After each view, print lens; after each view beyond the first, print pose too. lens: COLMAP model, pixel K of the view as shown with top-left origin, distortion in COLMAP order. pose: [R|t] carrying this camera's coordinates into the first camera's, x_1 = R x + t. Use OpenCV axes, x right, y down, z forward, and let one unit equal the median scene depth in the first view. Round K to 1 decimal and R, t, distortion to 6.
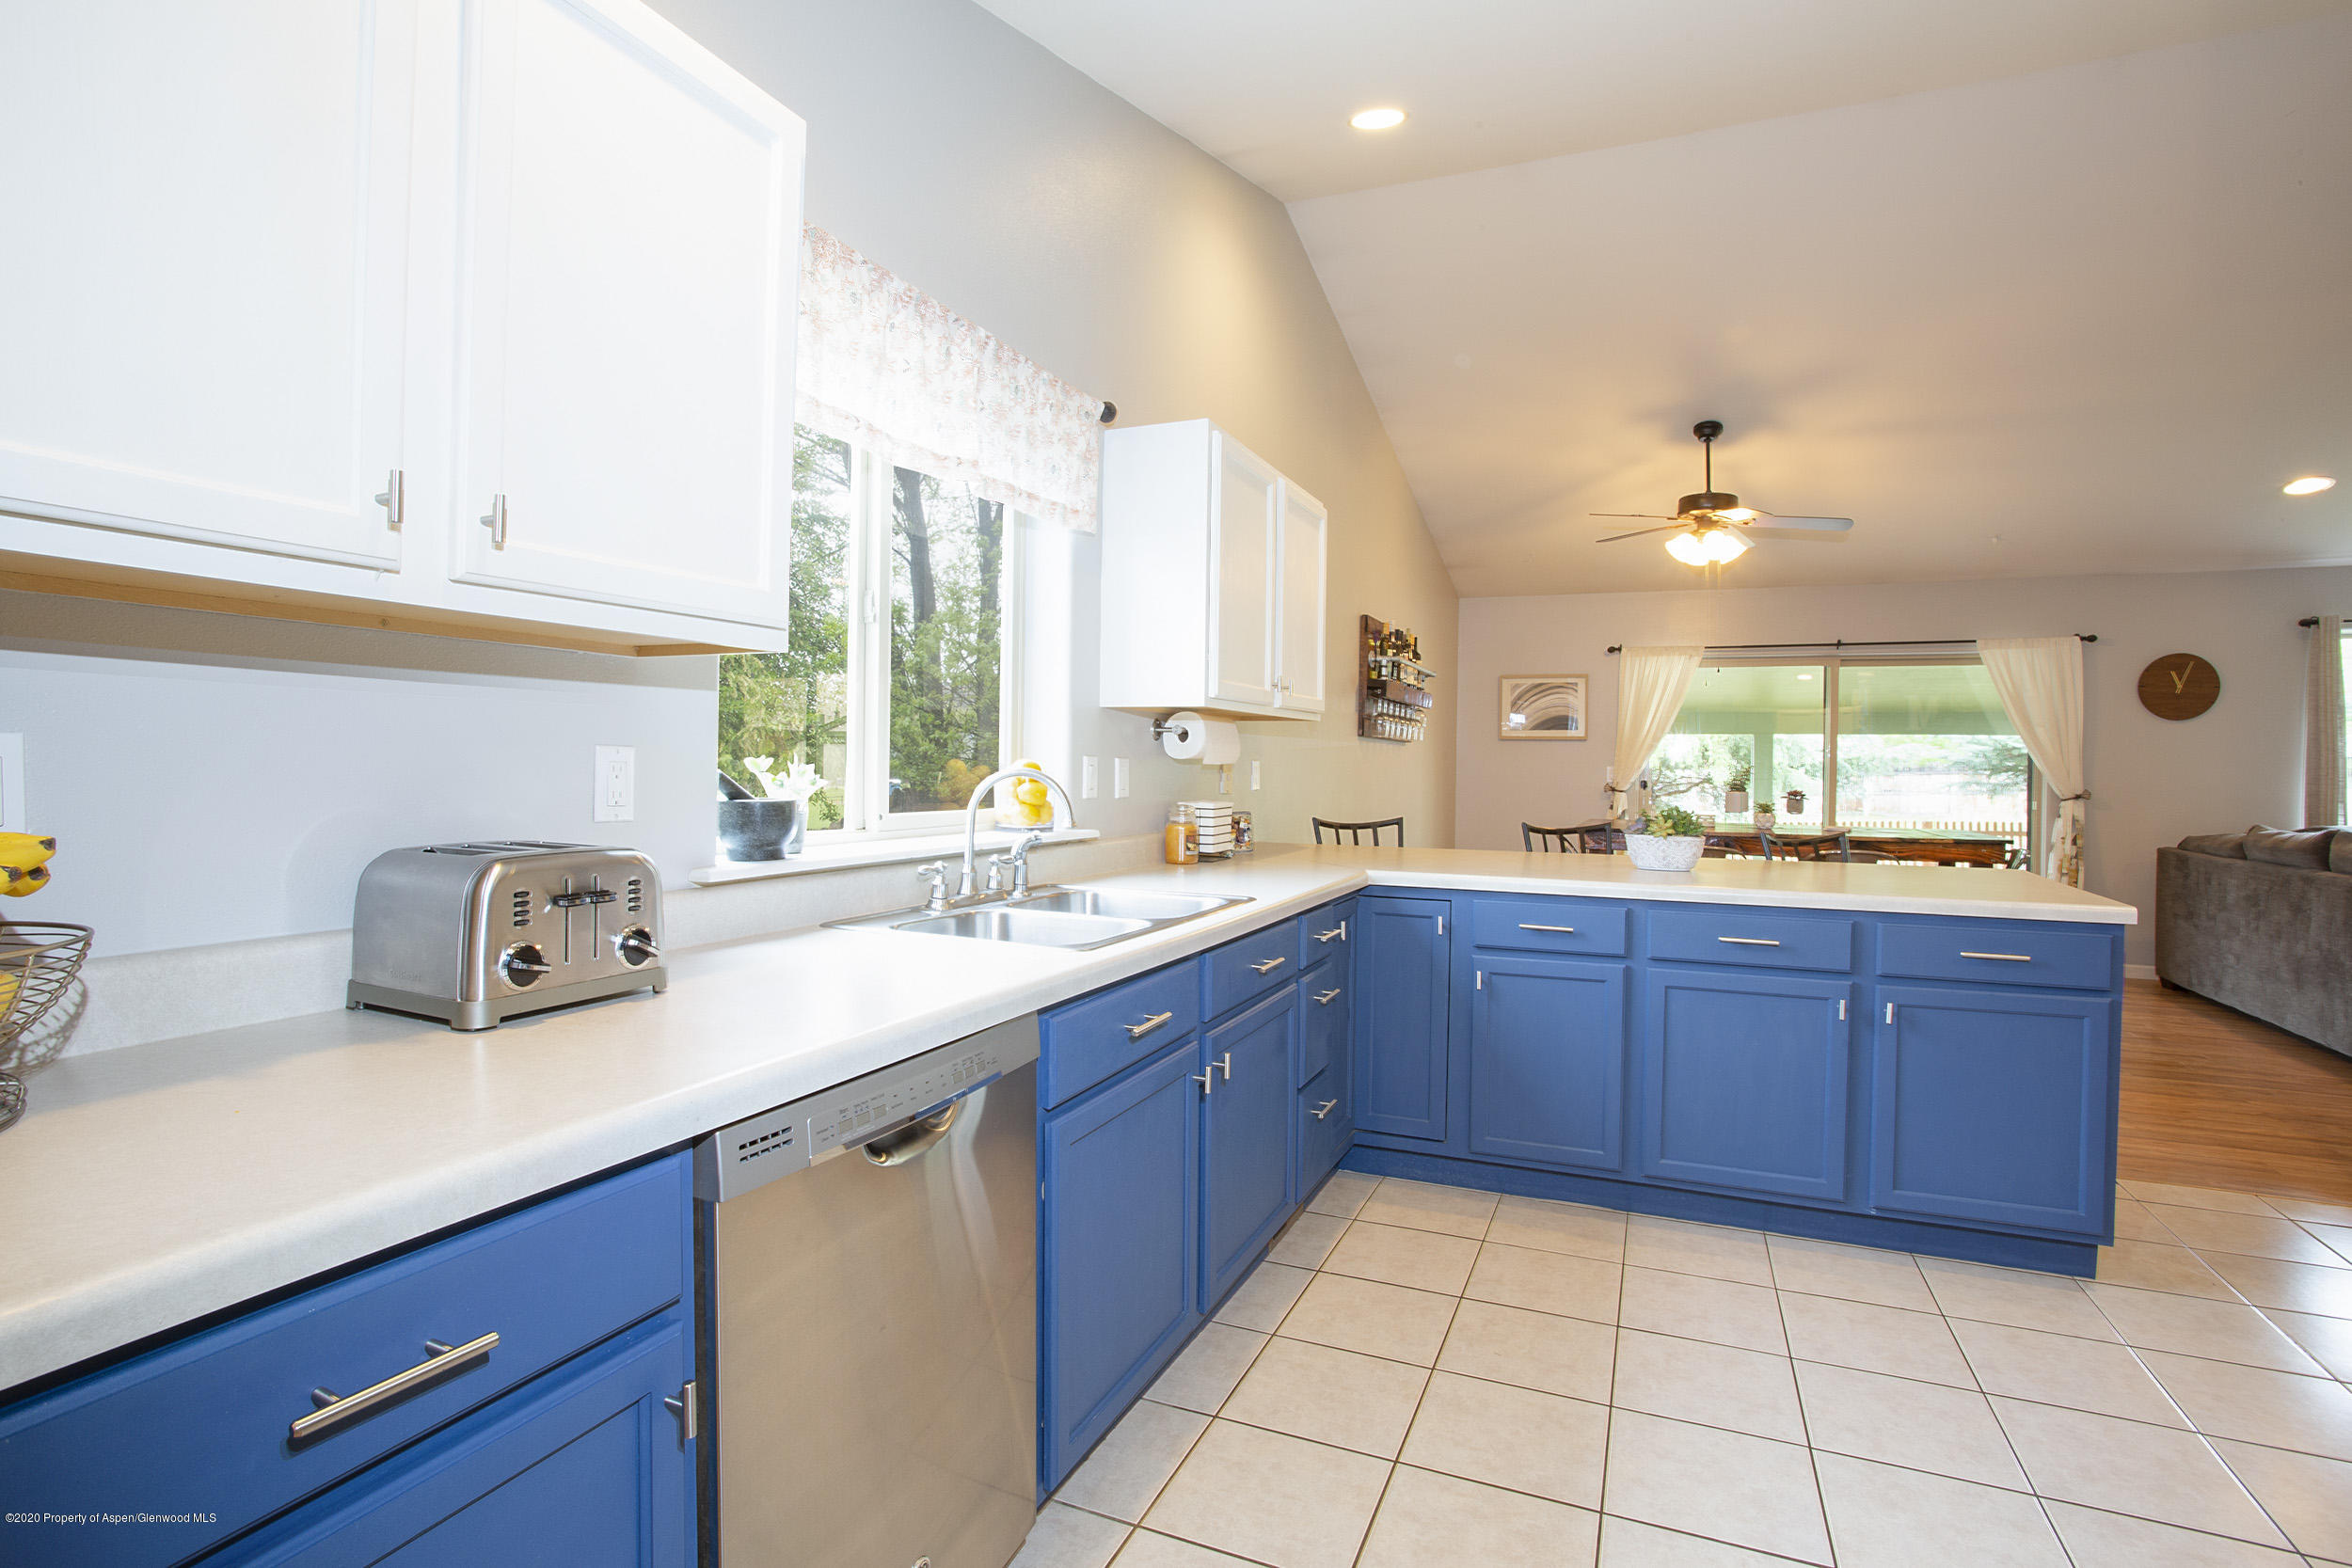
lens RADIAL K [[1116.9, 0, 1135.0], [0, 1116.9, 761.4], [0, 0, 1]] dist [-0.038641, 0.001128]
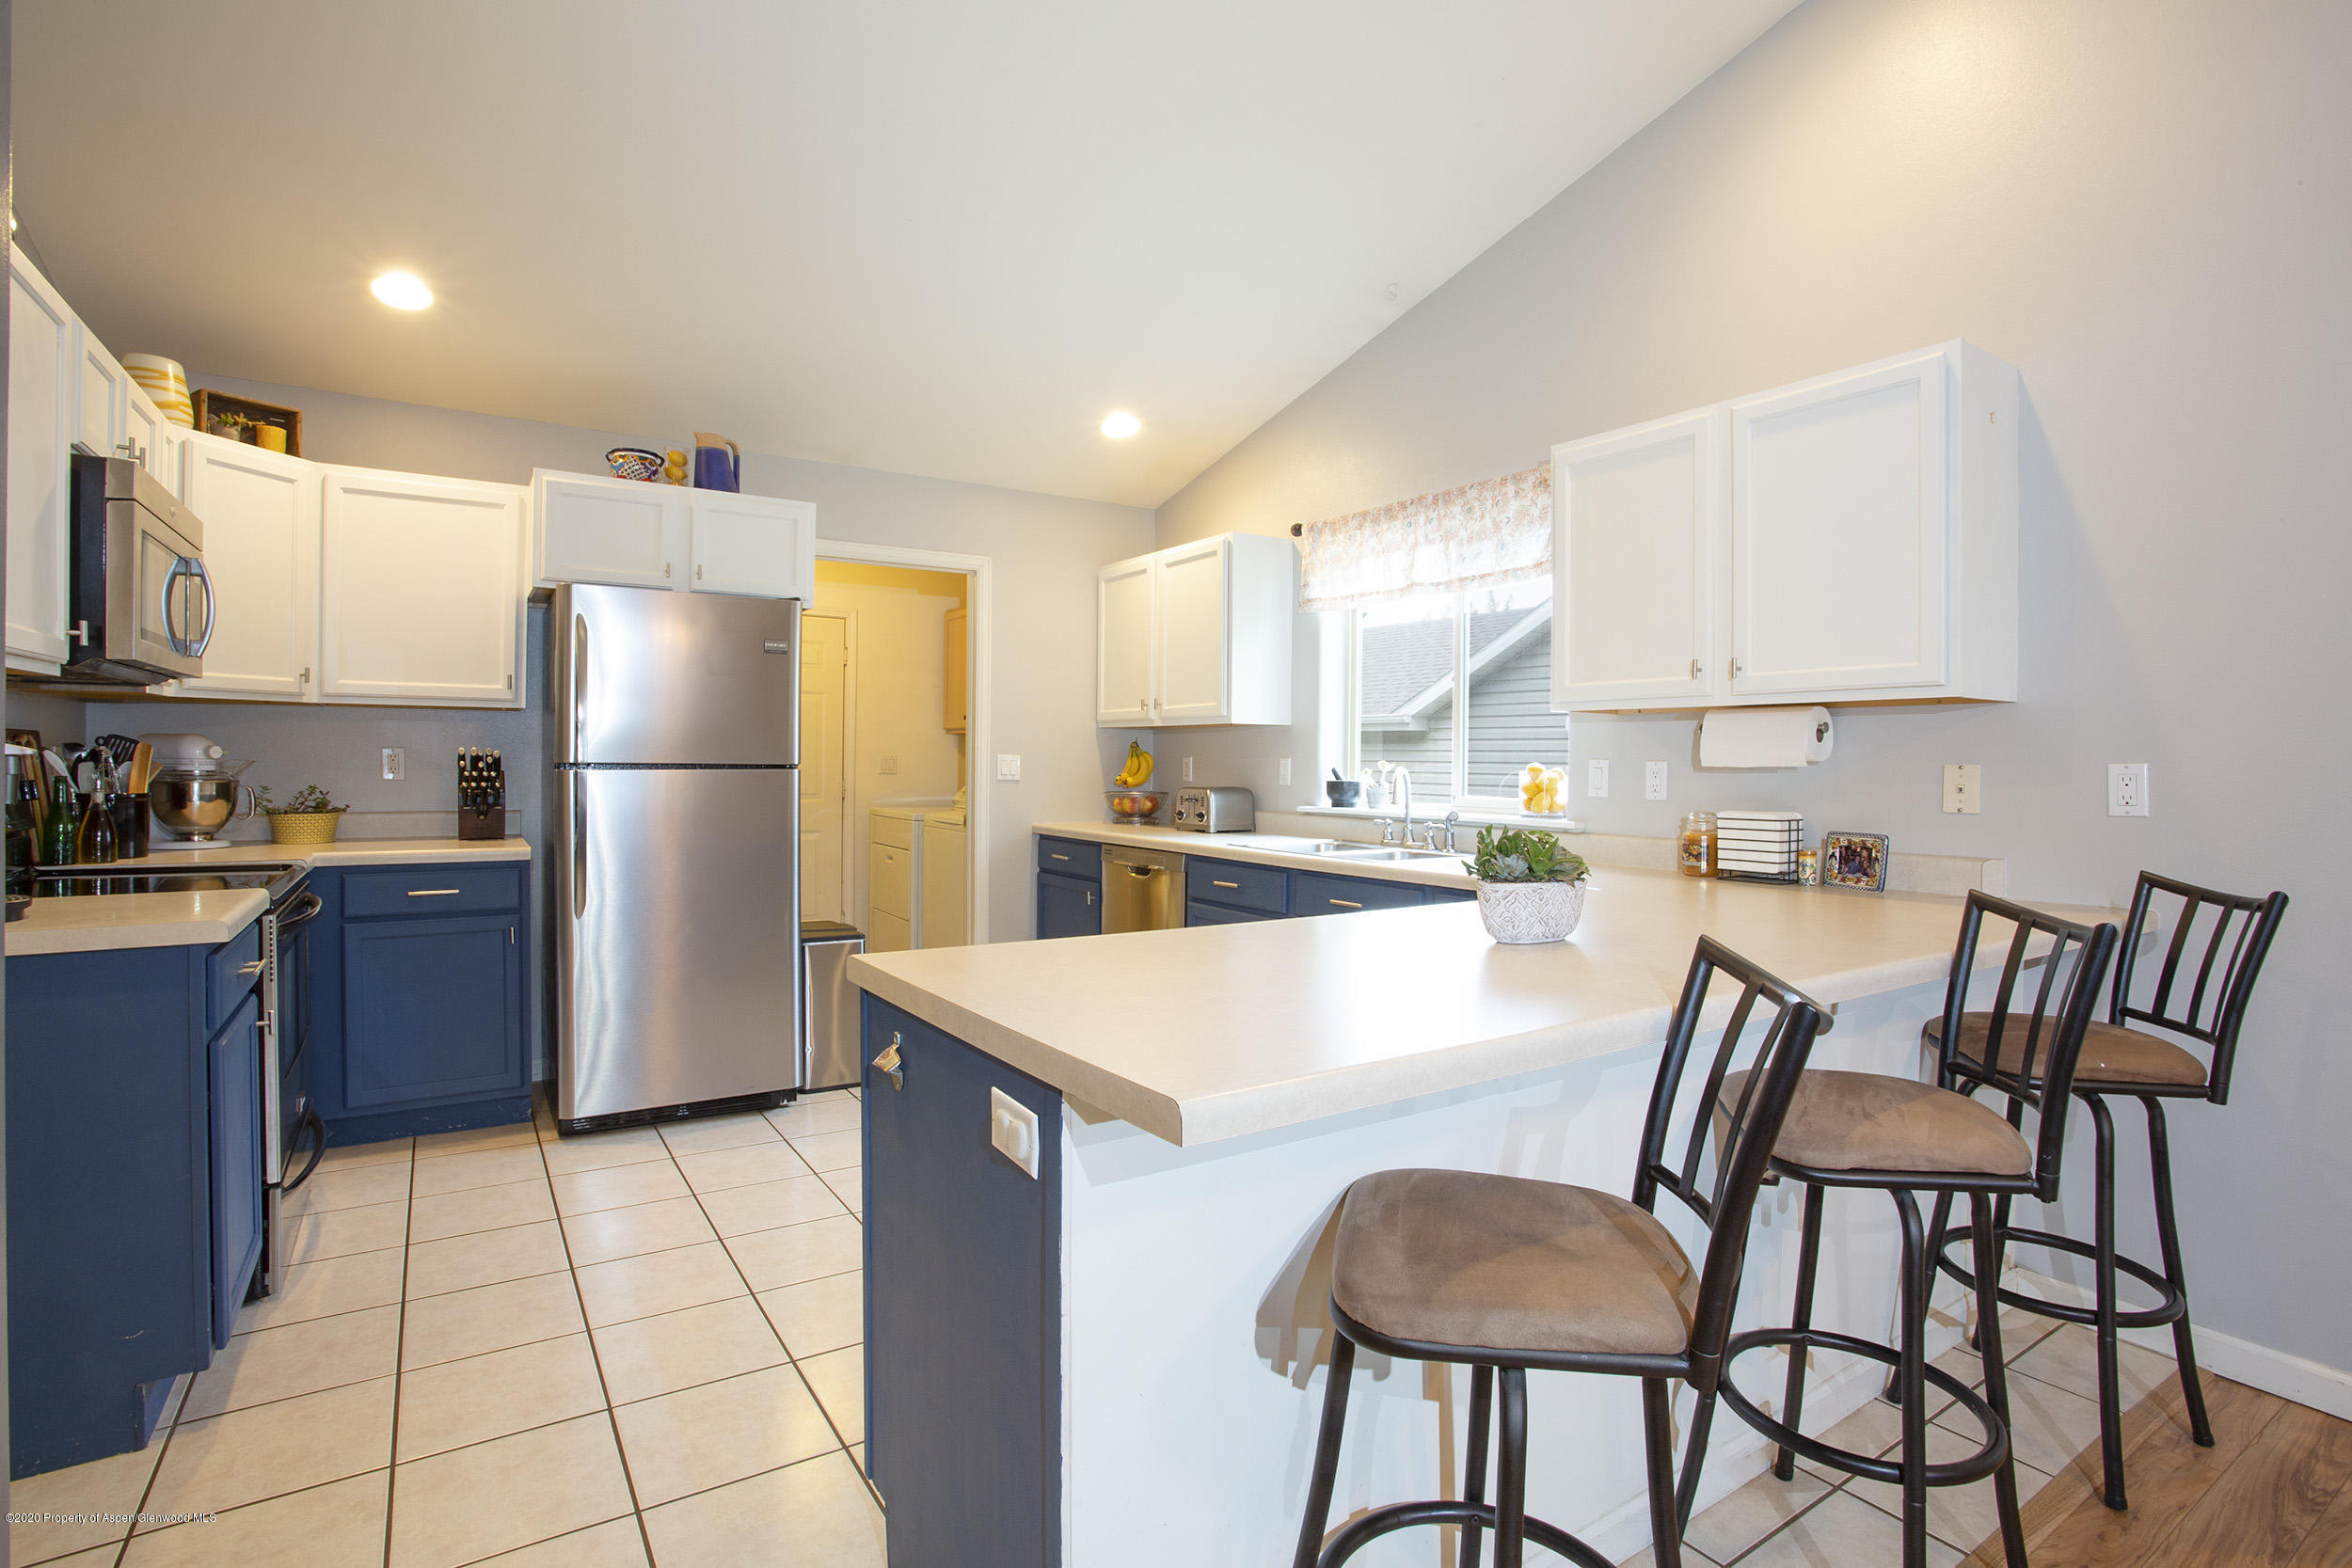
lens RADIAL K [[1201.2, 0, 1105.4], [0, 1201.2, 783.0], [0, 0, 1]] dist [0.023176, 0.000323]
pose [[-0.556850, -0.008438, -0.830571, 0.671027], [-0.021429, 0.999762, 0.004210, 0.012958], [0.830337, 0.020142, -0.556898, 0.678348]]
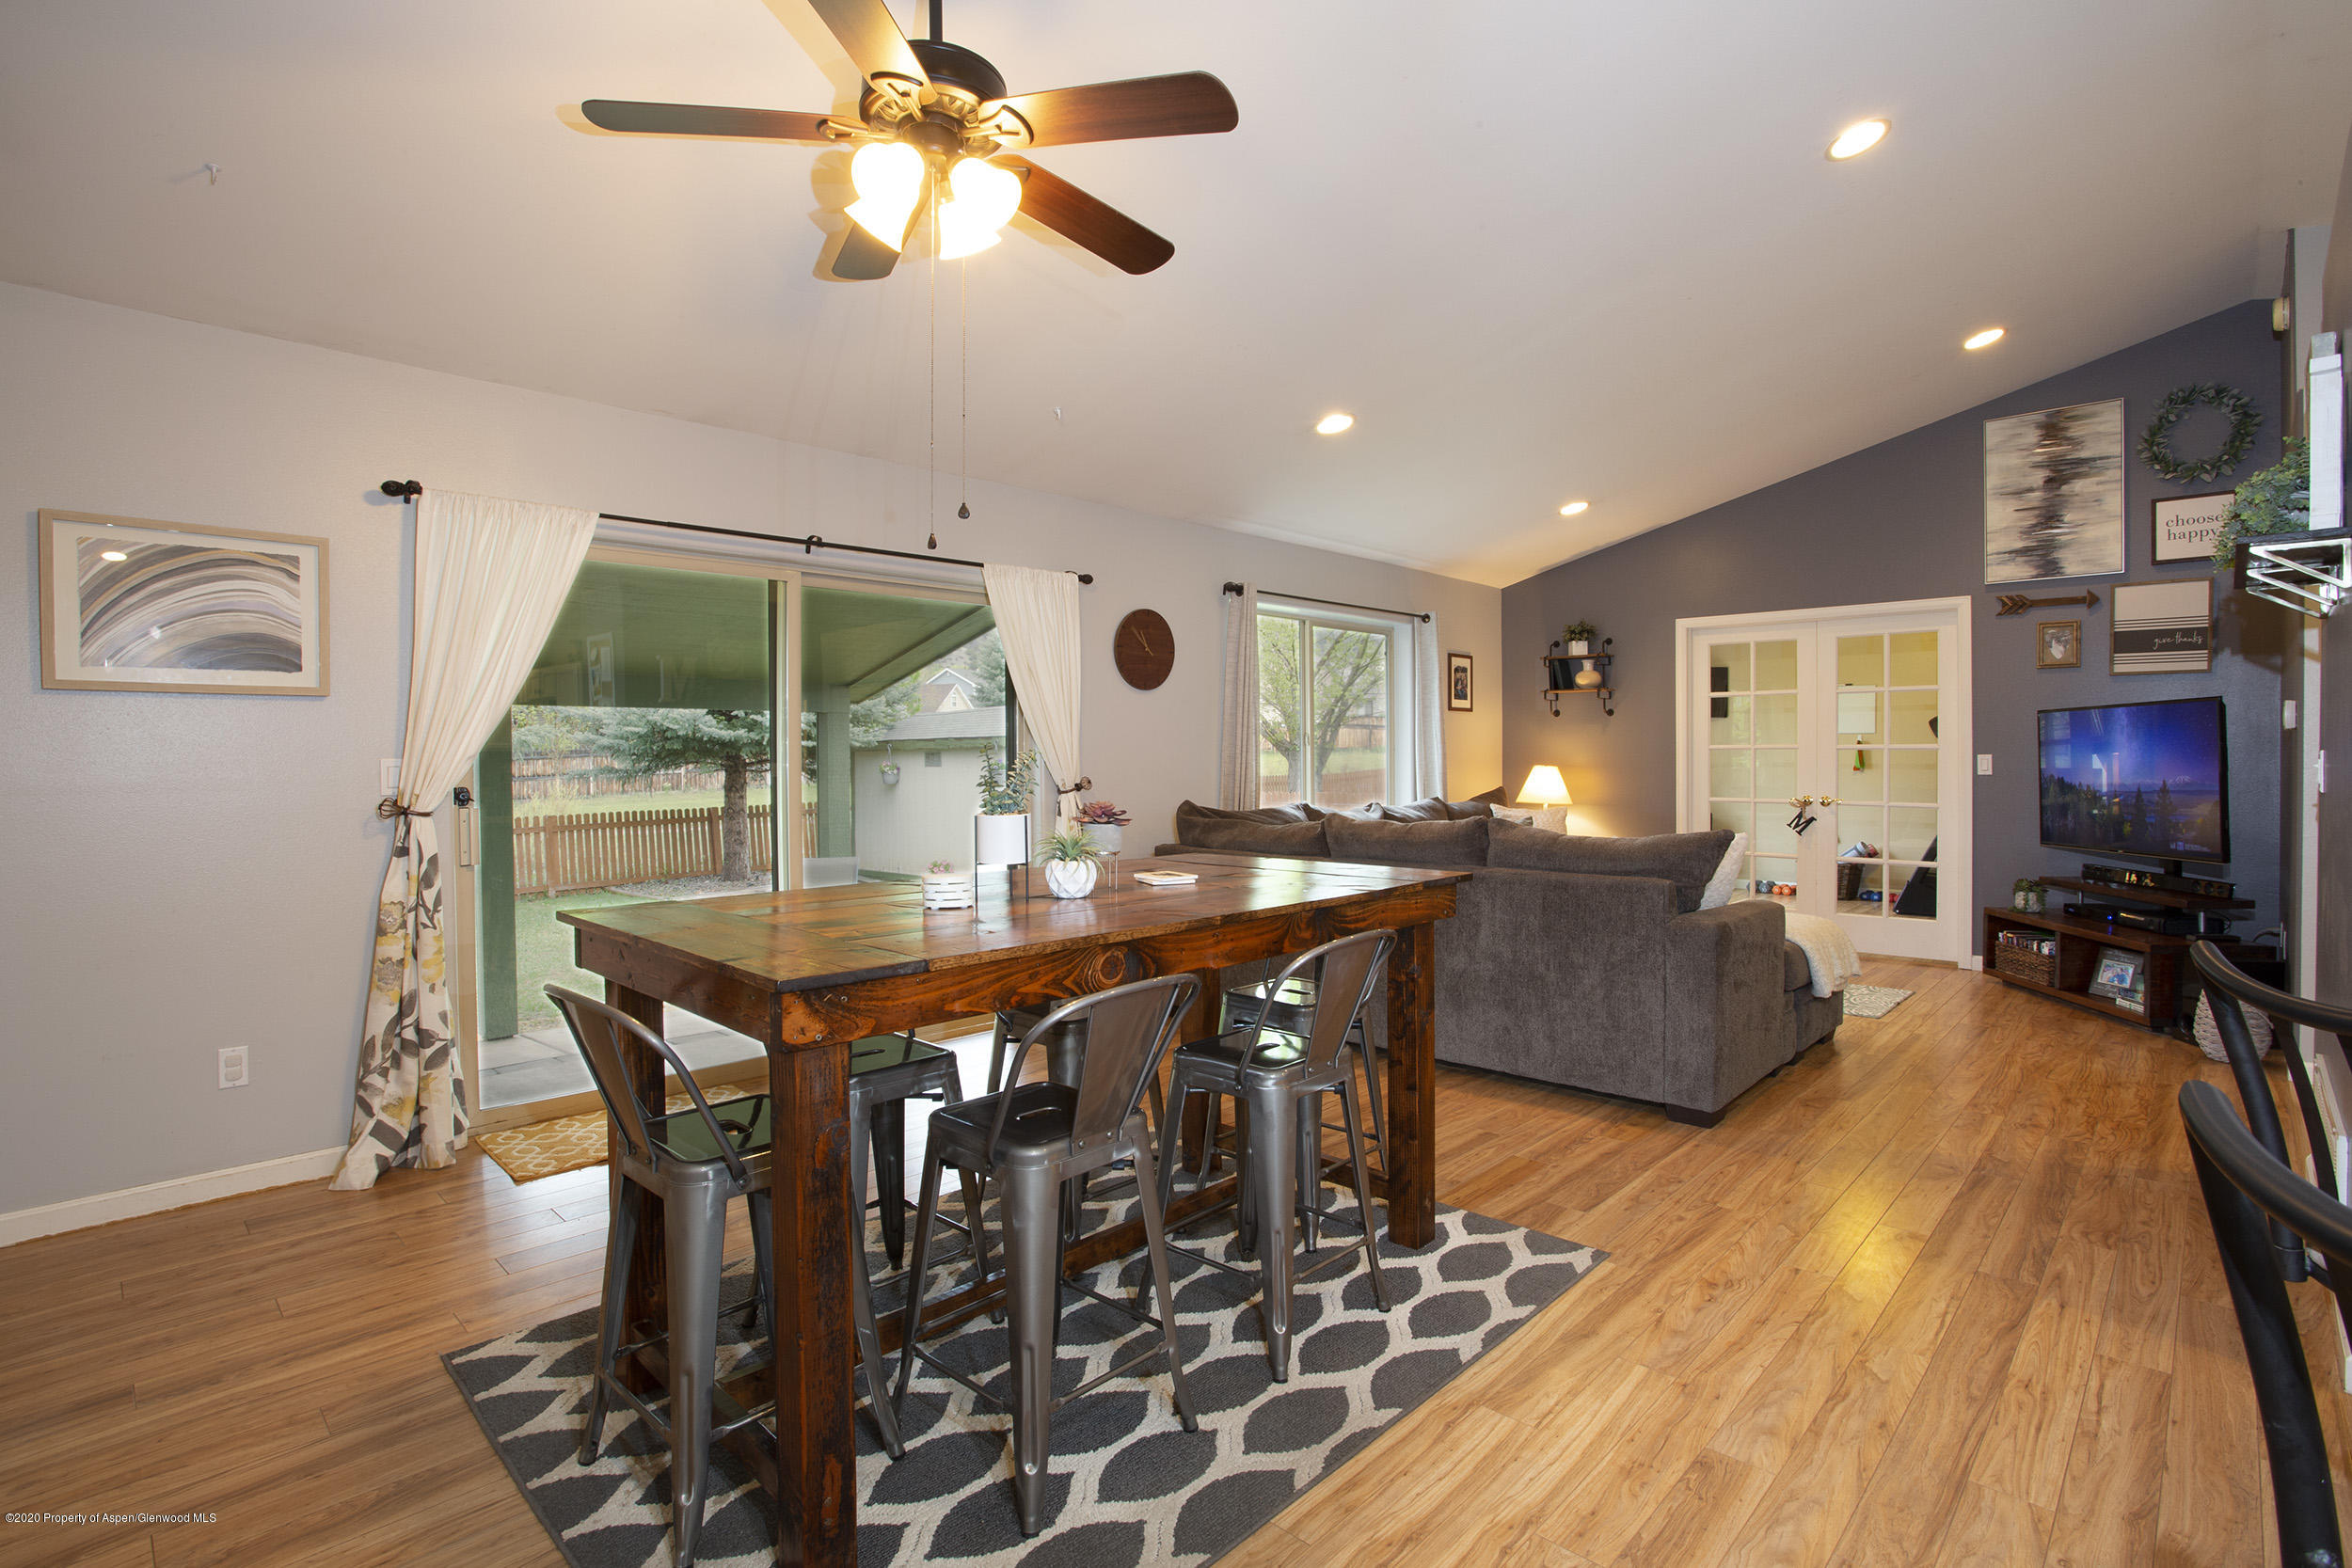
lens RADIAL K [[1134.3, 0, 1210.7], [0, 1134.3, 780.4], [0, 0, 1]] dist [-0.087452, 0.035718]
pose [[0.325651, -0.037457, 0.944748, 0.181493], [0.013701, 0.999297, 0.034897, 0.002057], [-0.945391, 0.001579, 0.325935, 0.777485]]
